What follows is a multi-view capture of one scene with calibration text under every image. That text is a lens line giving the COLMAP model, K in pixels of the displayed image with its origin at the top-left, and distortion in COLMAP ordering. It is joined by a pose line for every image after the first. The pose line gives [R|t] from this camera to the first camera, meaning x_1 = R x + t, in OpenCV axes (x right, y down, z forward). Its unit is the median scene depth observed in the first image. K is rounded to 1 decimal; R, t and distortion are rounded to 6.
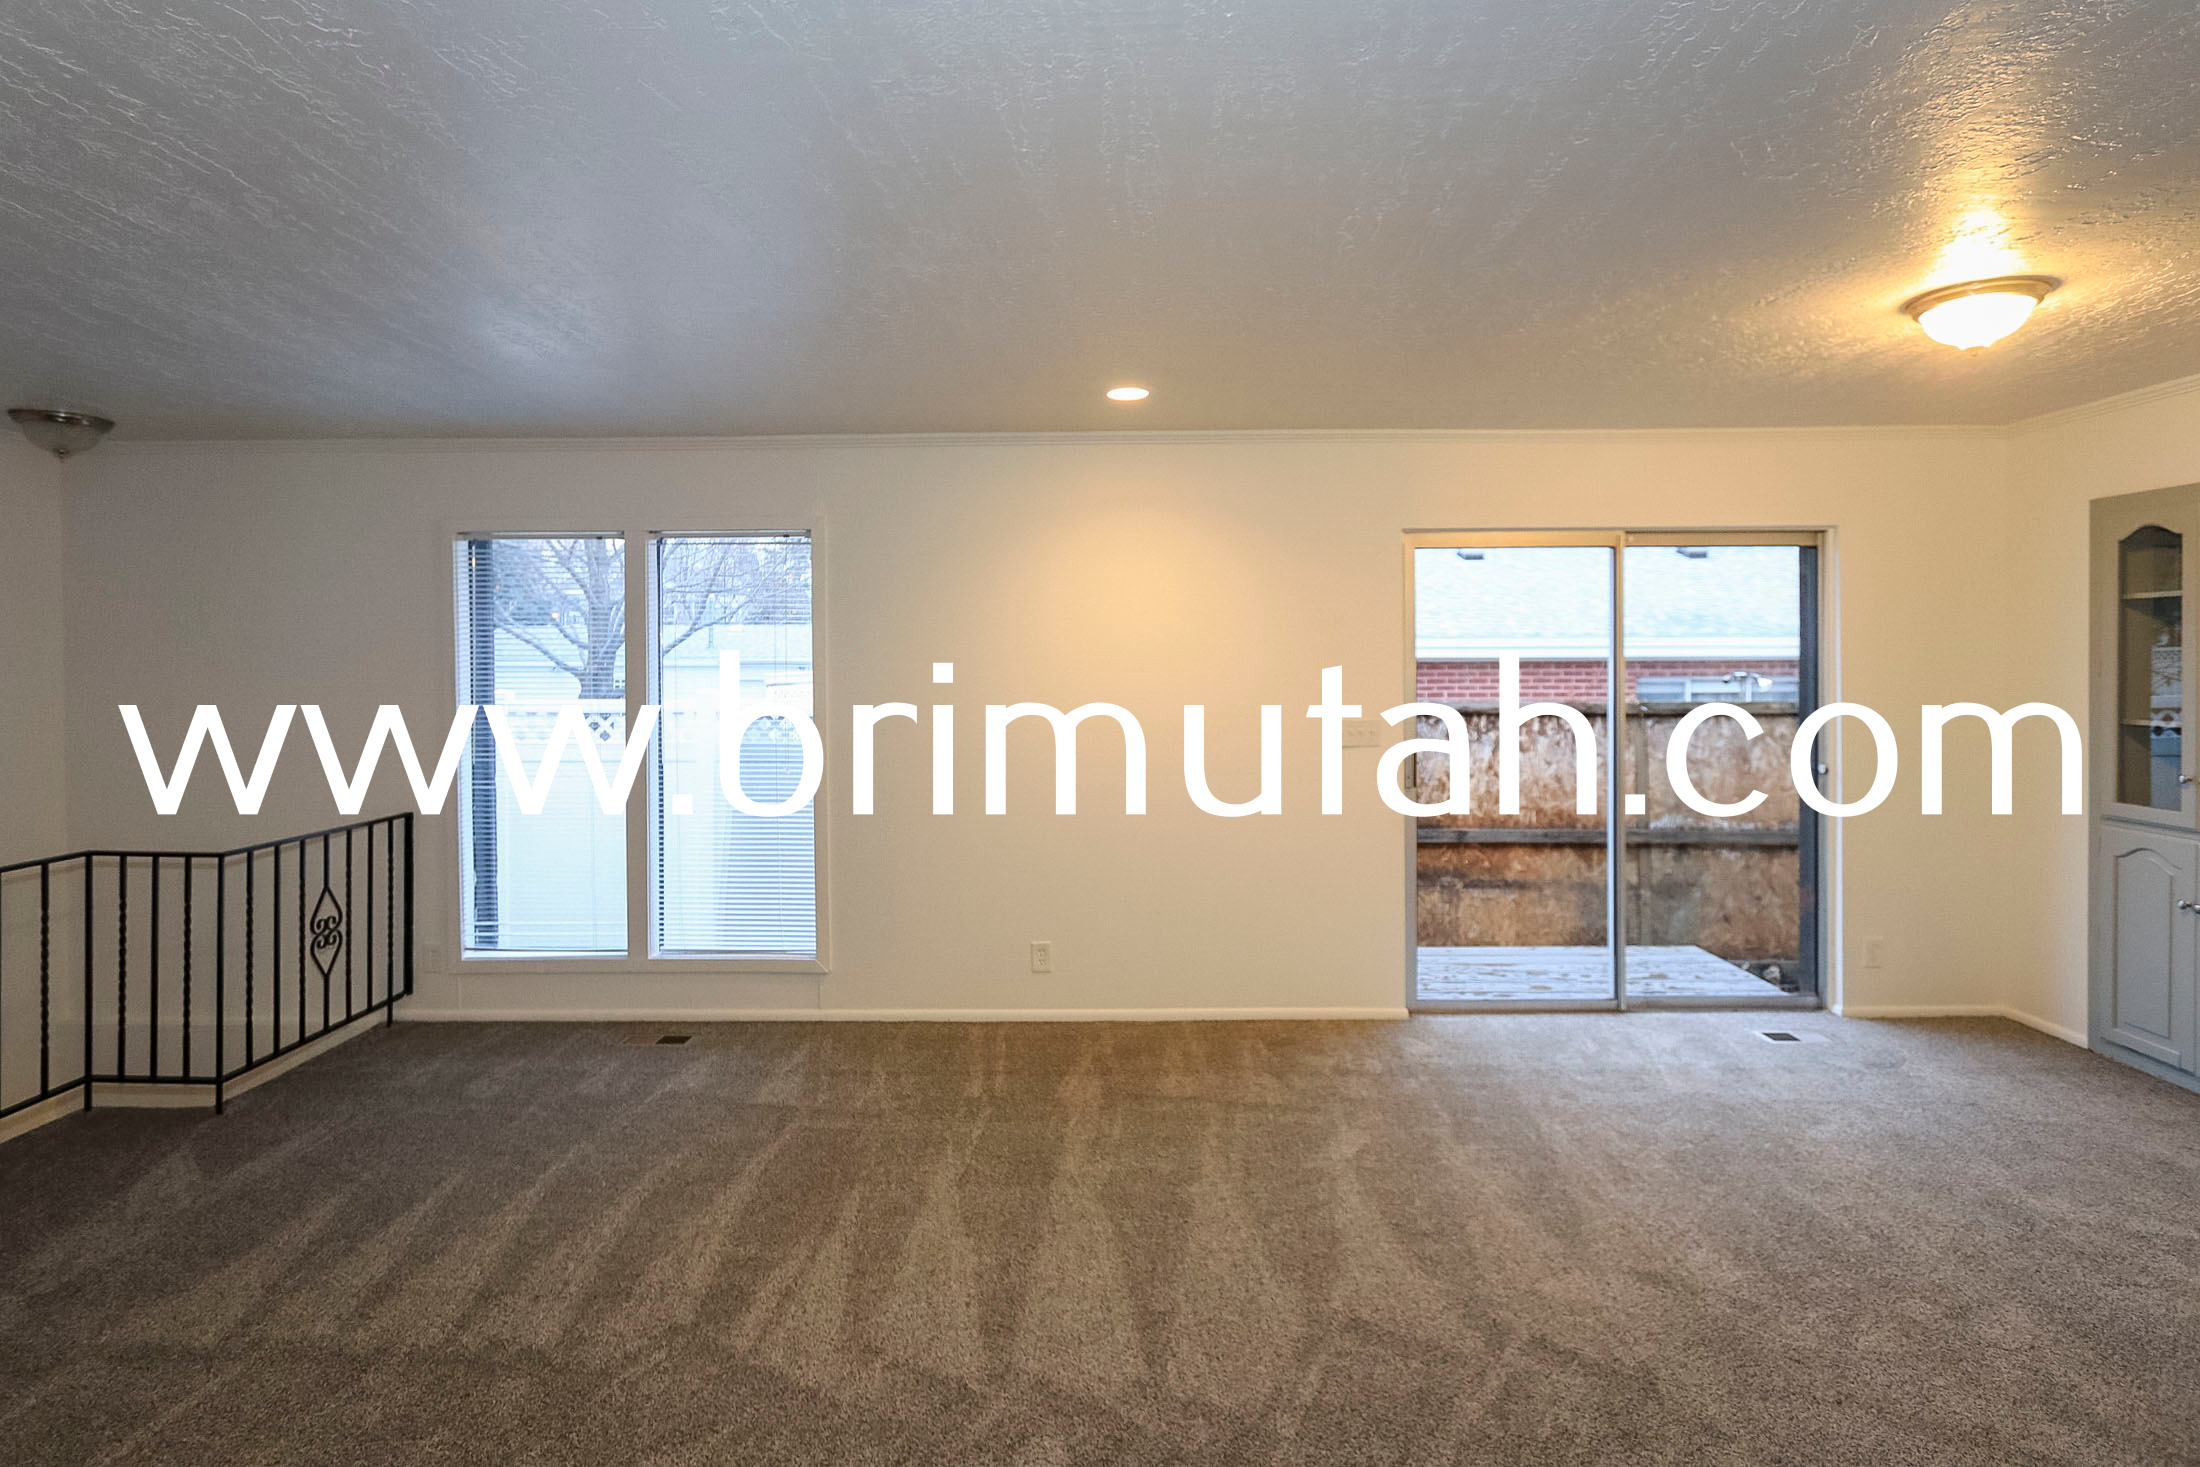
lens RADIAL K [[1006.1, 0, 1098.9], [0, 1006.1, 673.4], [0, 0, 1]] dist [-0.001296, -0.000417]
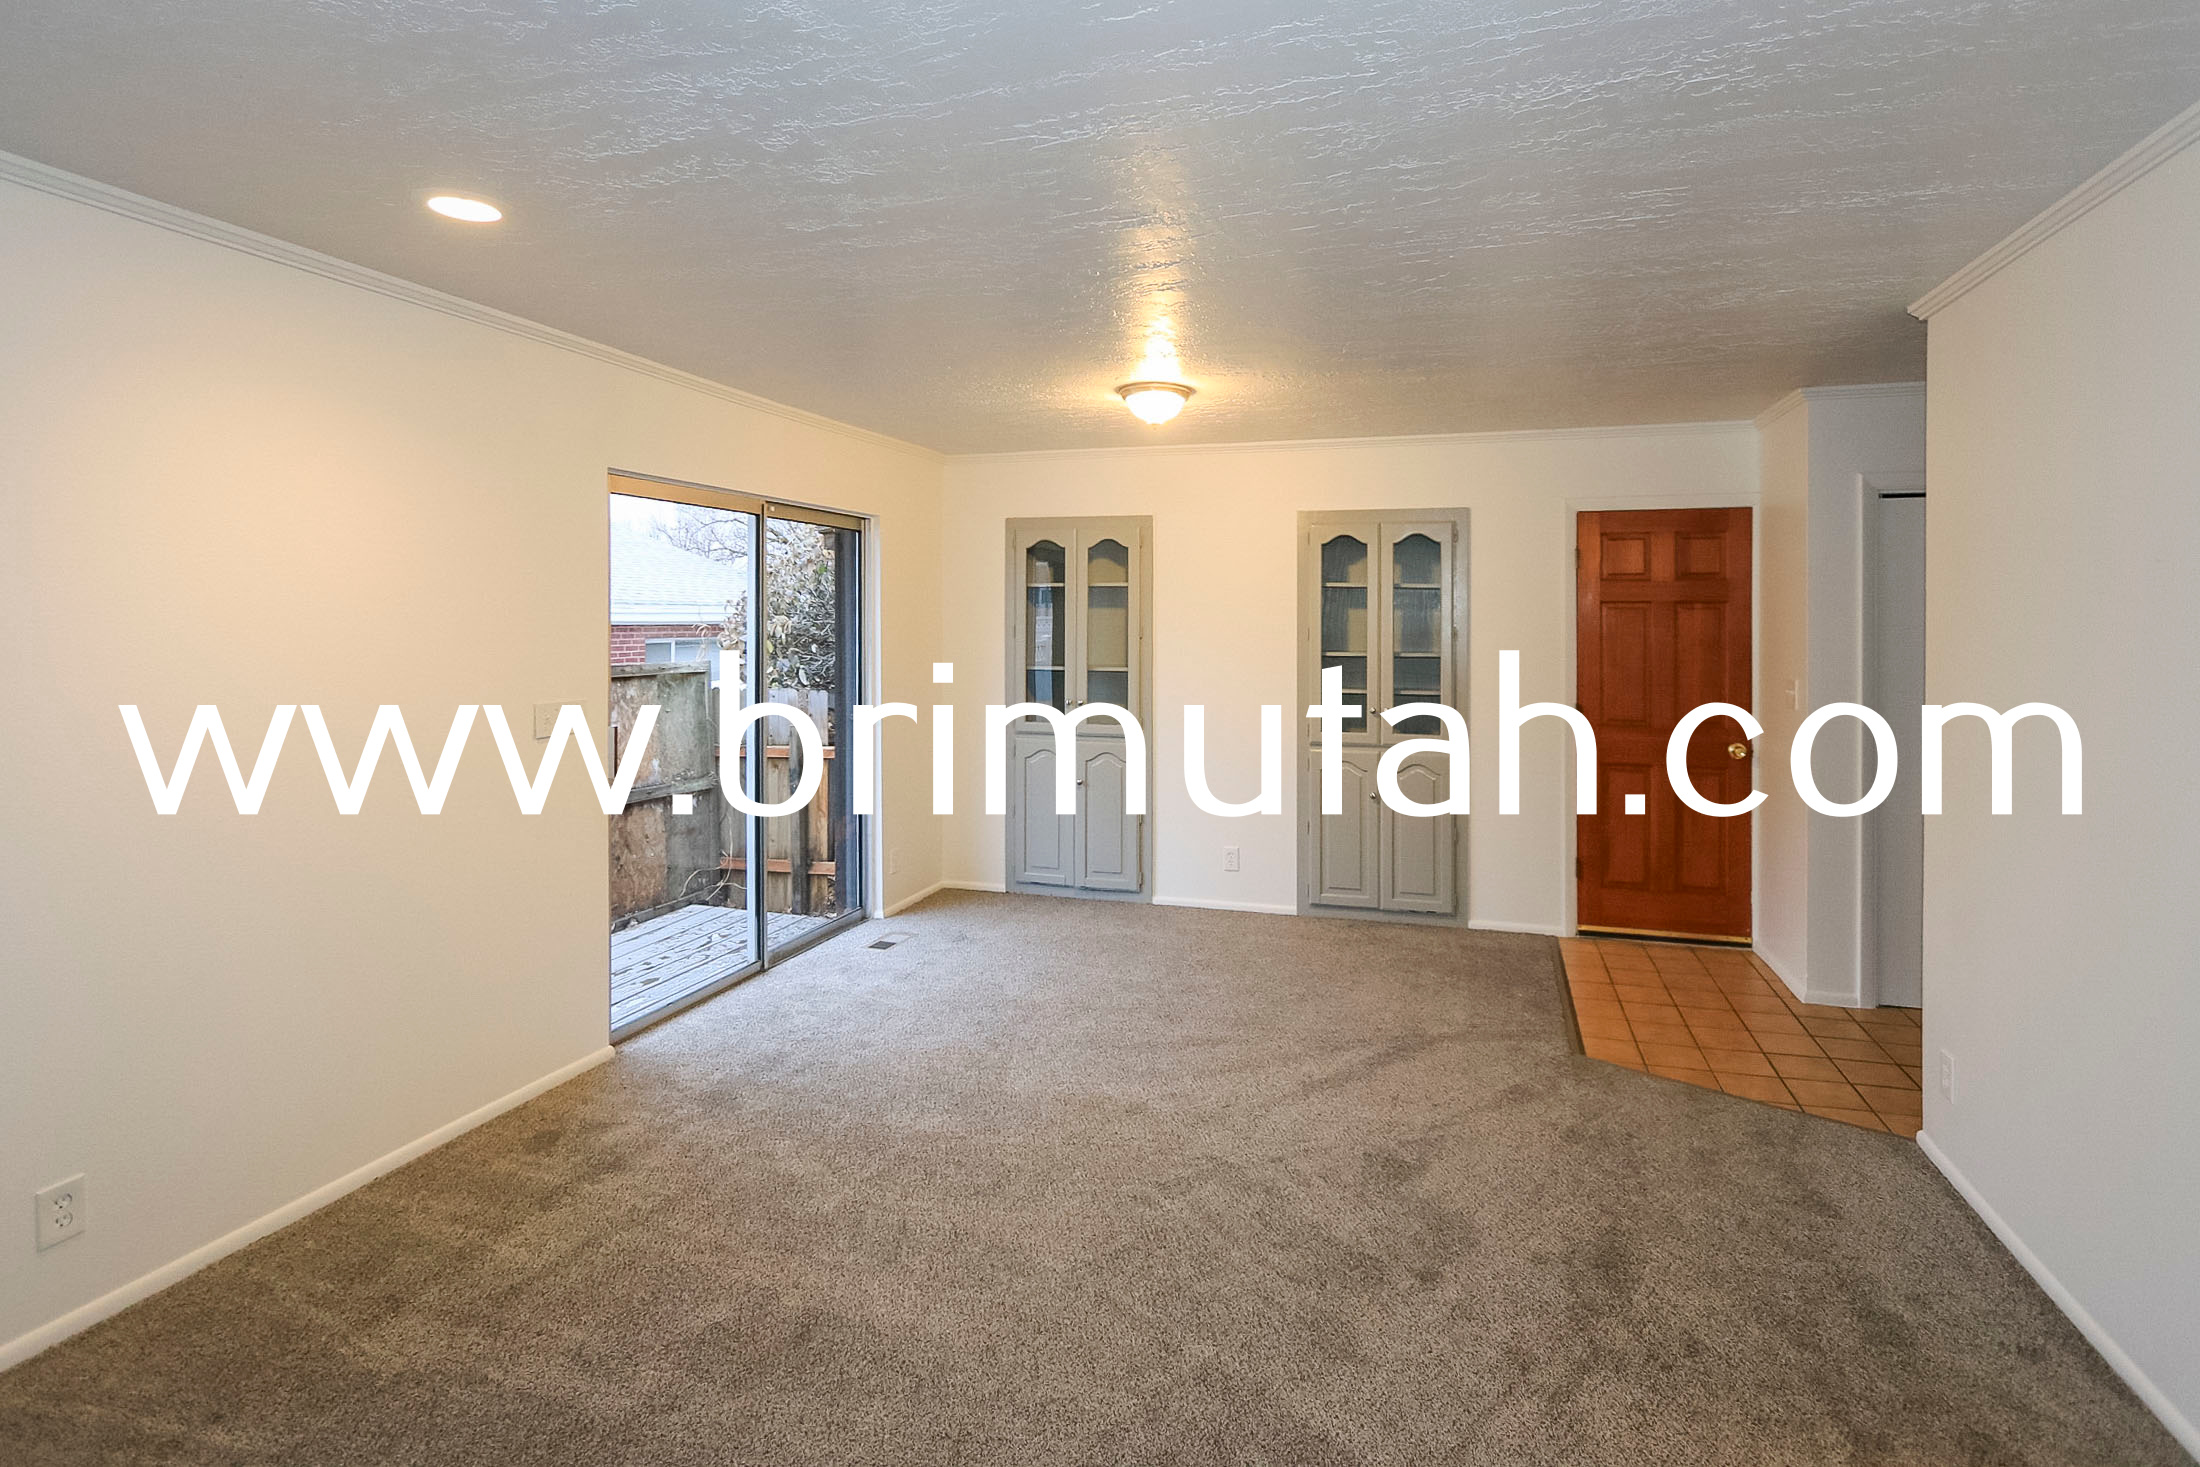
lens RADIAL K [[1074.9, 0, 1099.1], [0, 1074.9, 630.4], [0, 0, 1]] dist [0.002734, -0.000138]
pose [[0.304251, -0.001513, 0.952591, -0.465607], [0.010123, 0.999947, -0.001646, -0.004036], [-0.952538, 0.010144, 0.304251, 0.380326]]
